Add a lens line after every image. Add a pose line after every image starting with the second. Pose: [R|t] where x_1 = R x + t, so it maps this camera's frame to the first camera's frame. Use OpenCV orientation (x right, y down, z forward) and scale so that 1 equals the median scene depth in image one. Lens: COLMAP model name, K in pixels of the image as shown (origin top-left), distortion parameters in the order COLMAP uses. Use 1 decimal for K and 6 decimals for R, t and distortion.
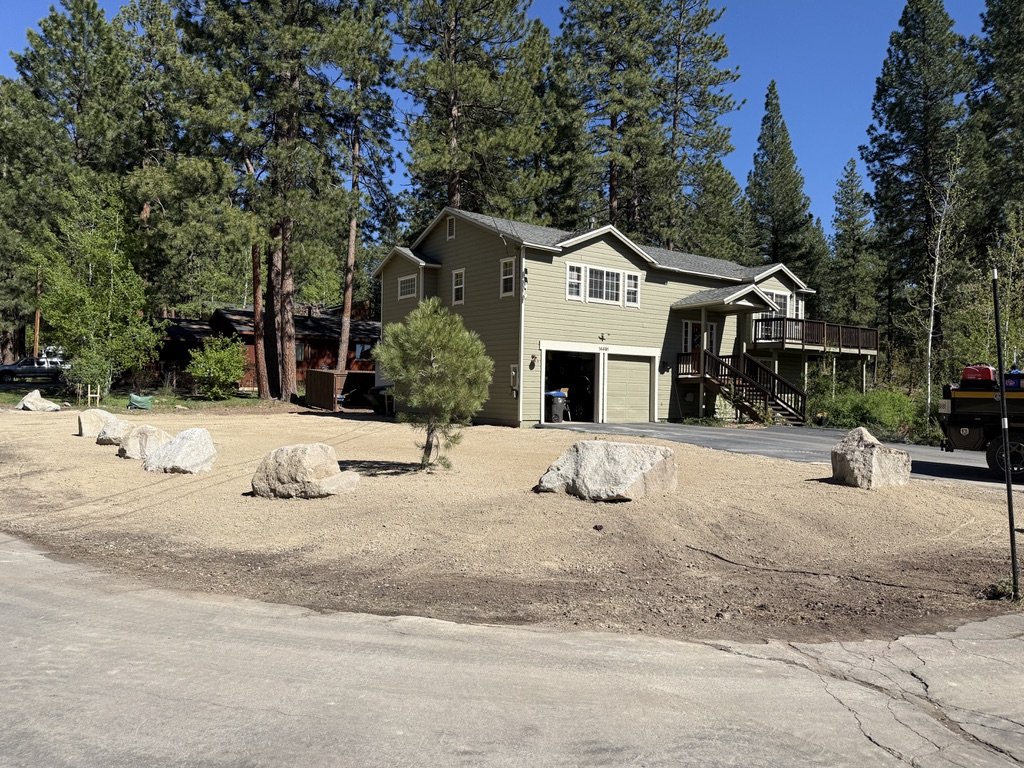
lens RADIAL K [[704.7, 0, 507.6], [0, 704.7, 398.0], [0, 0, 1]] dist [0.034211, -0.038176]
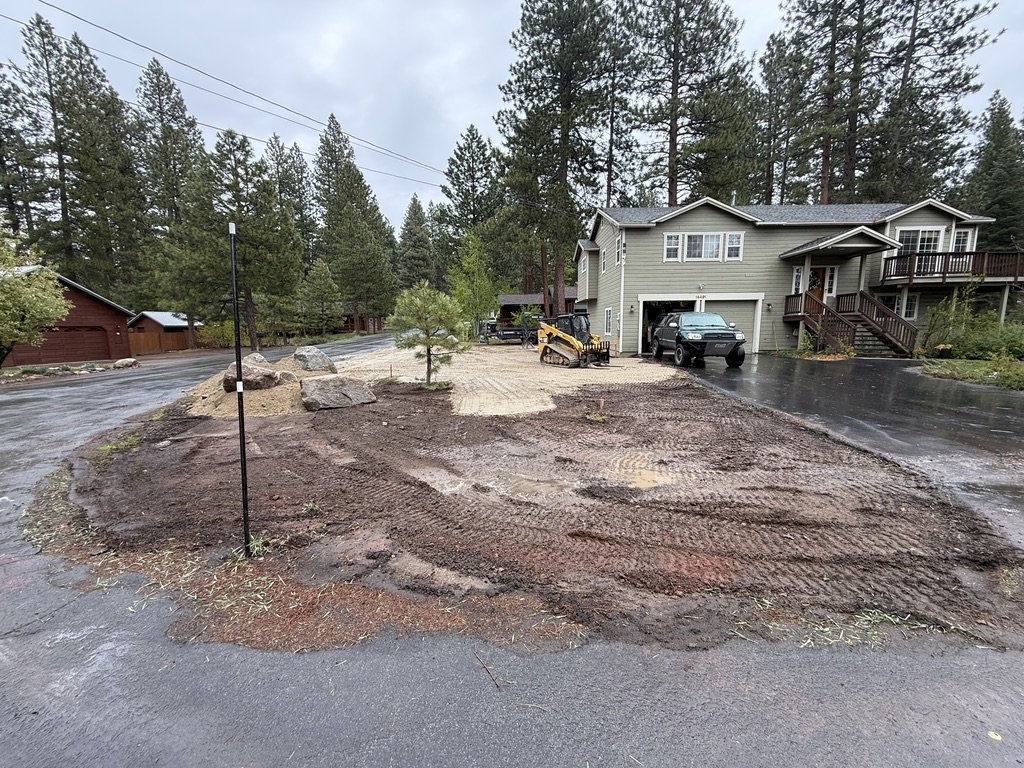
lens RADIAL K [[395.9, 0, 512.5], [0, 395.9, 388.8], [0, 0, 1]] dist [-0.006166, 0.000286]
pose [[0.798398, 0.065132, -0.598597, 0.220720], [0.018376, 0.991034, 0.132342, -0.002733], [0.601850, -0.116661, 0.790043, 0.133779]]
